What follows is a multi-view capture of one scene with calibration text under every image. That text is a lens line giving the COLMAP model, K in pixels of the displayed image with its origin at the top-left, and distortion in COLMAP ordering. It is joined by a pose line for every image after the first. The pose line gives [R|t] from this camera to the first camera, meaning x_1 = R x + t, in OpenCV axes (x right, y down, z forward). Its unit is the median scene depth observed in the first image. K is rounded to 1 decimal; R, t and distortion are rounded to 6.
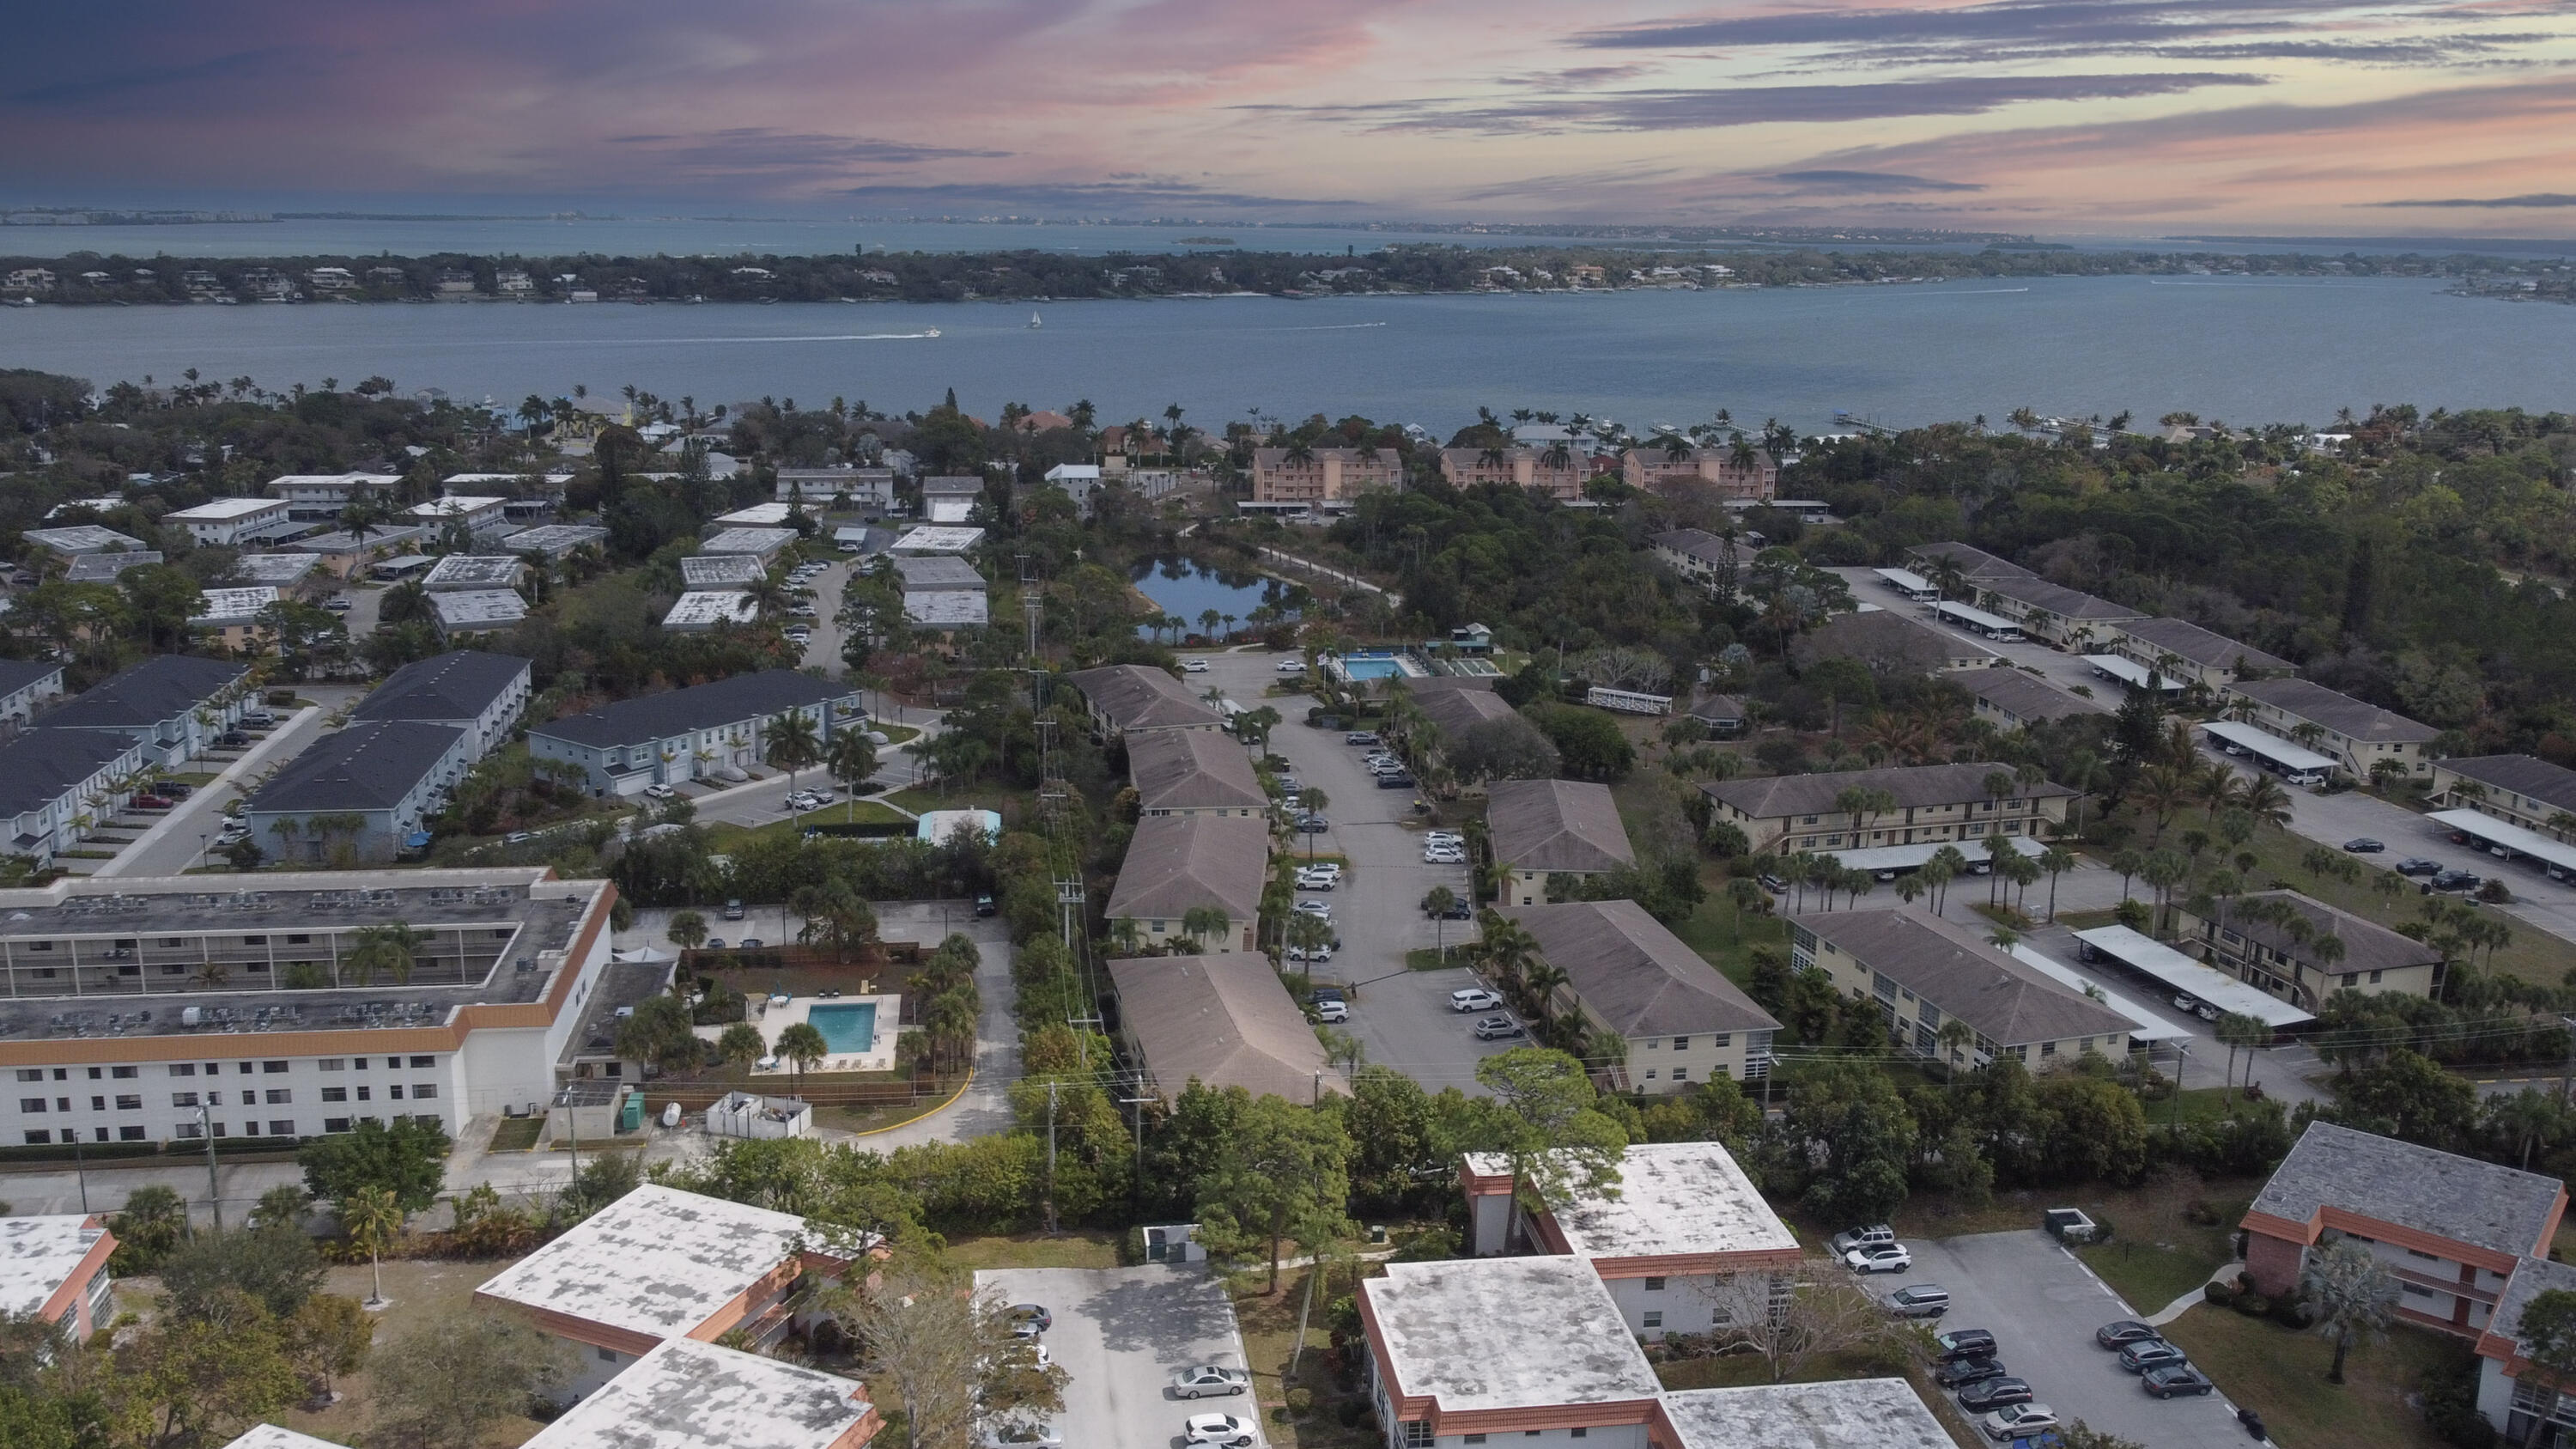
lens RADIAL K [[1954.6, 0, 1288.0], [0, 1954.6, 724.5], [0, 0, 1]] dist [-0.003828, -0.004621]
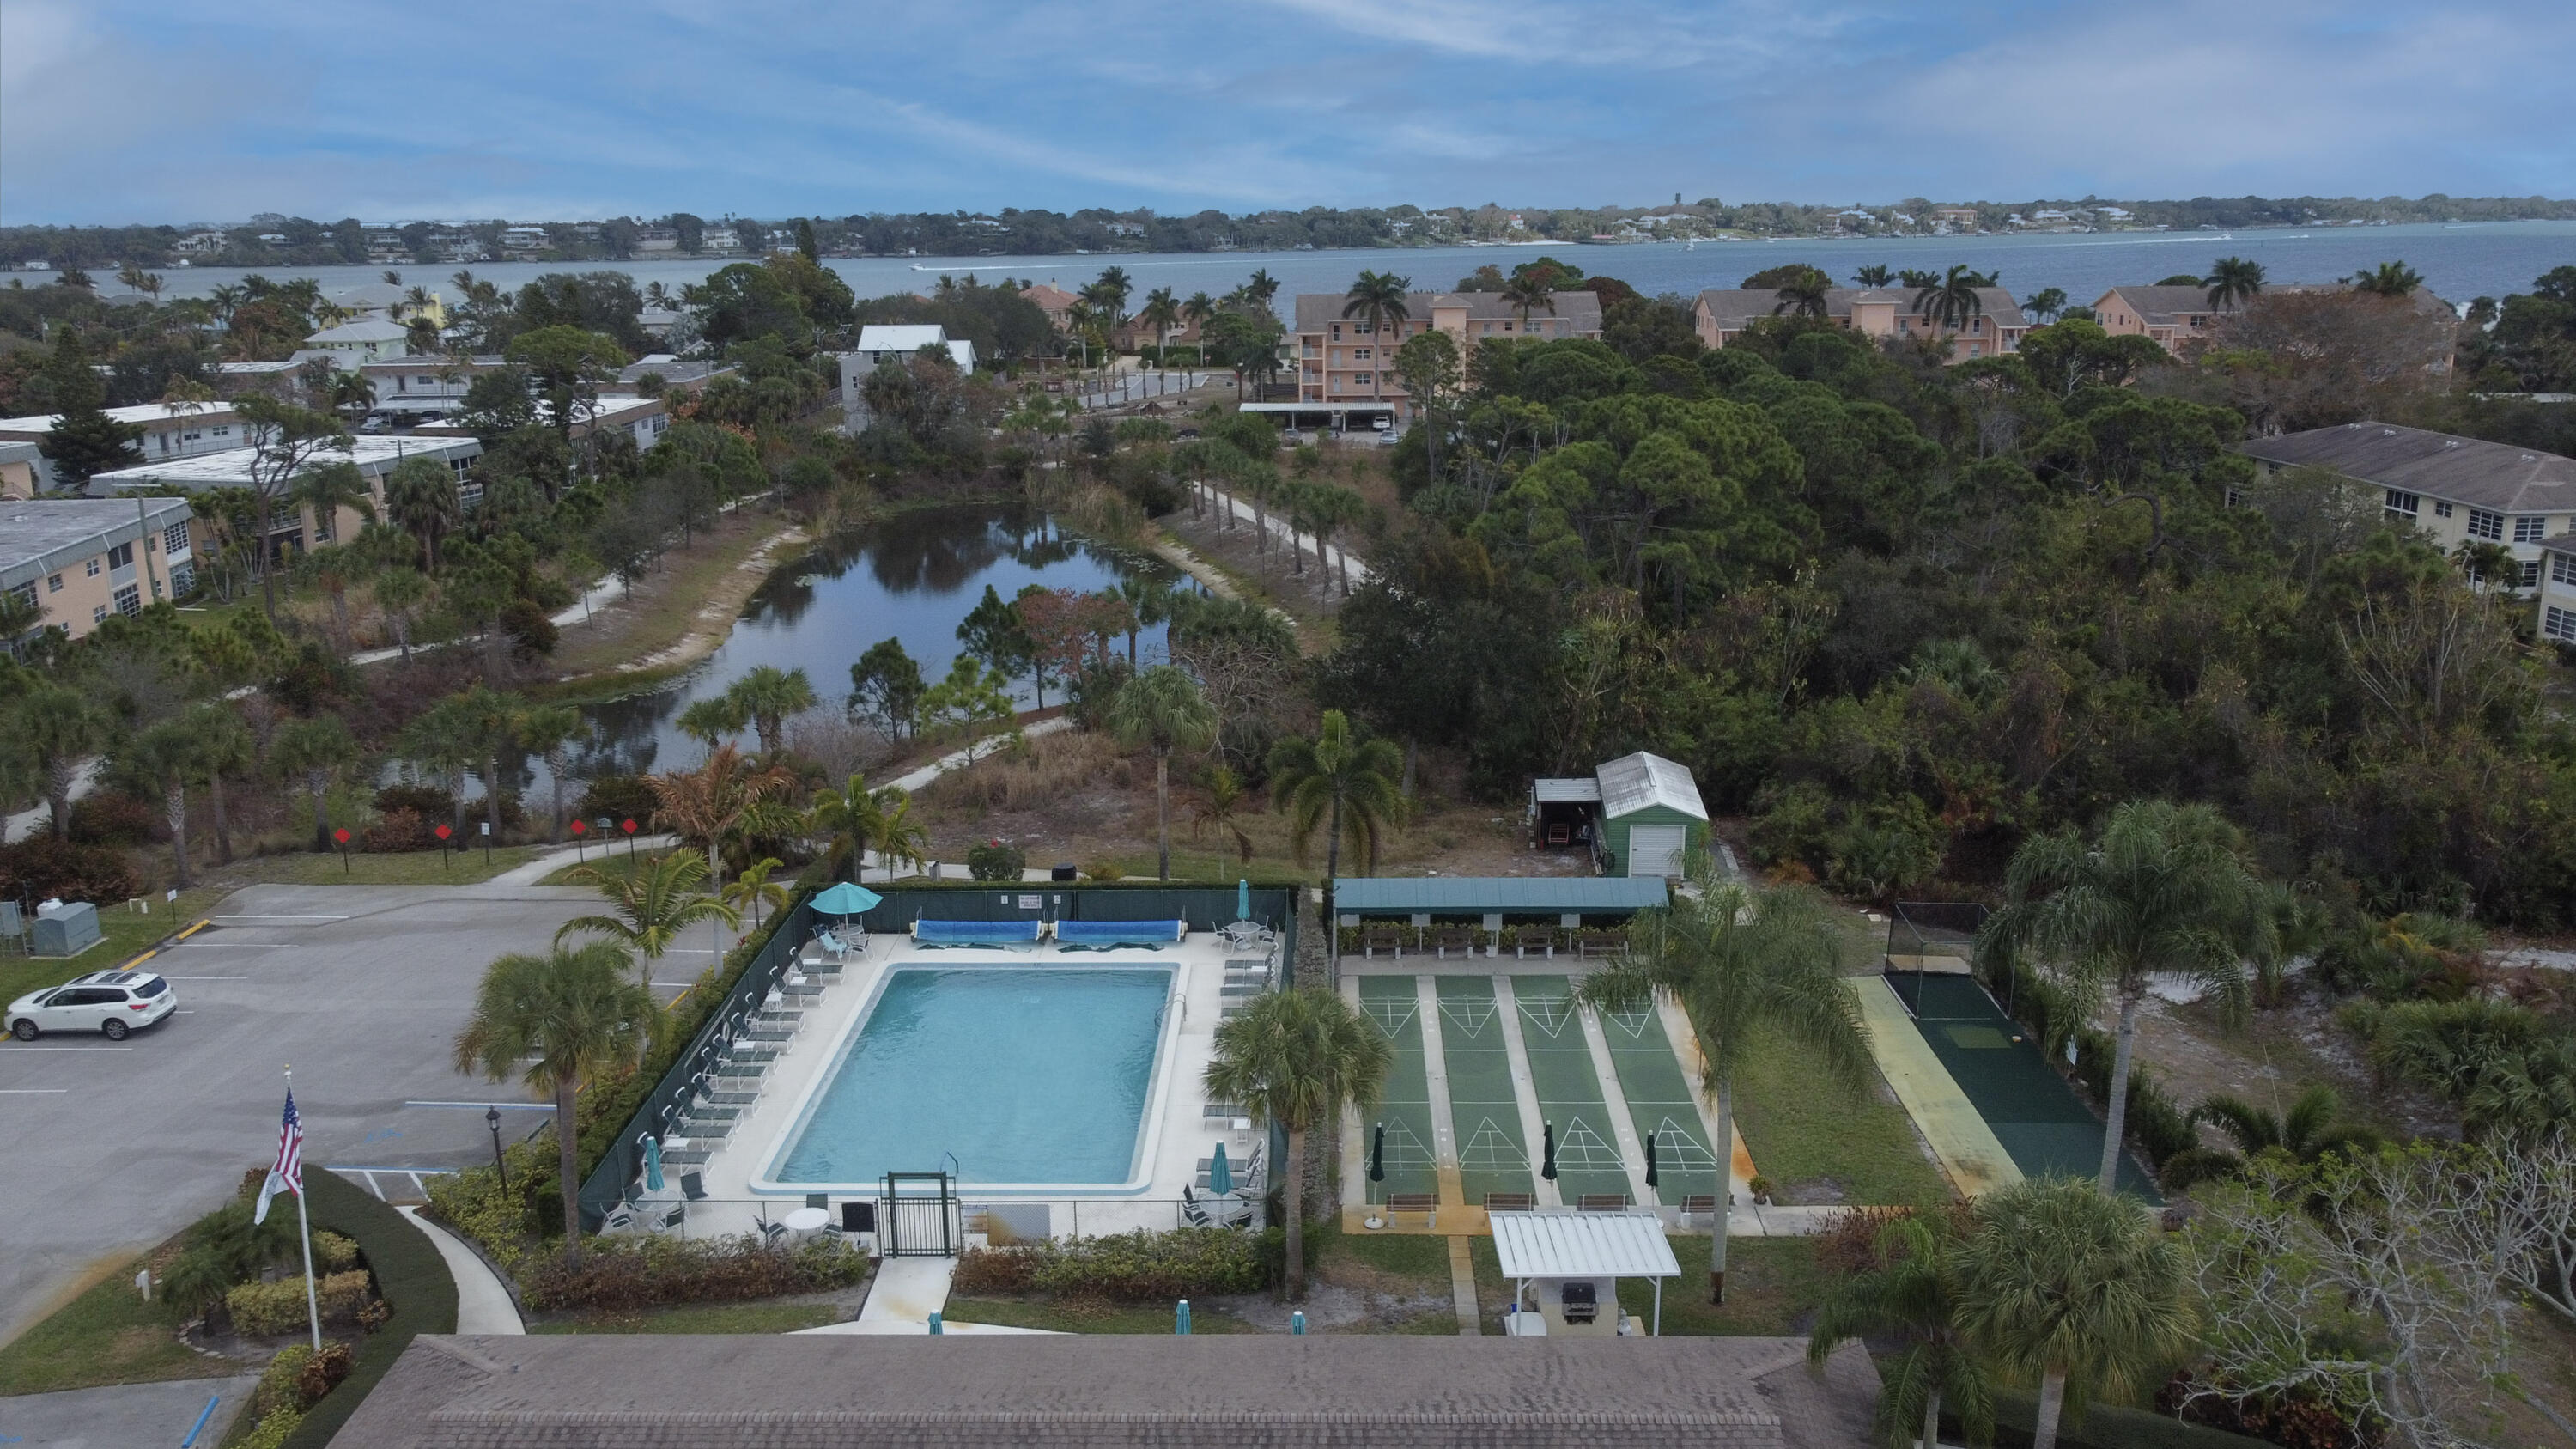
lens RADIAL K [[1954.6, 0, 1288.0], [0, 1954.6, 724.5], [0, 0, 1]] dist [-0.003828, -0.004621]
pose [[0.985364, 0.015337, -0.169771, 0.020838], [-0.014630, 0.999878, 0.005417, -0.012411], [0.169834, -0.002854, 0.985469, 0.170287]]
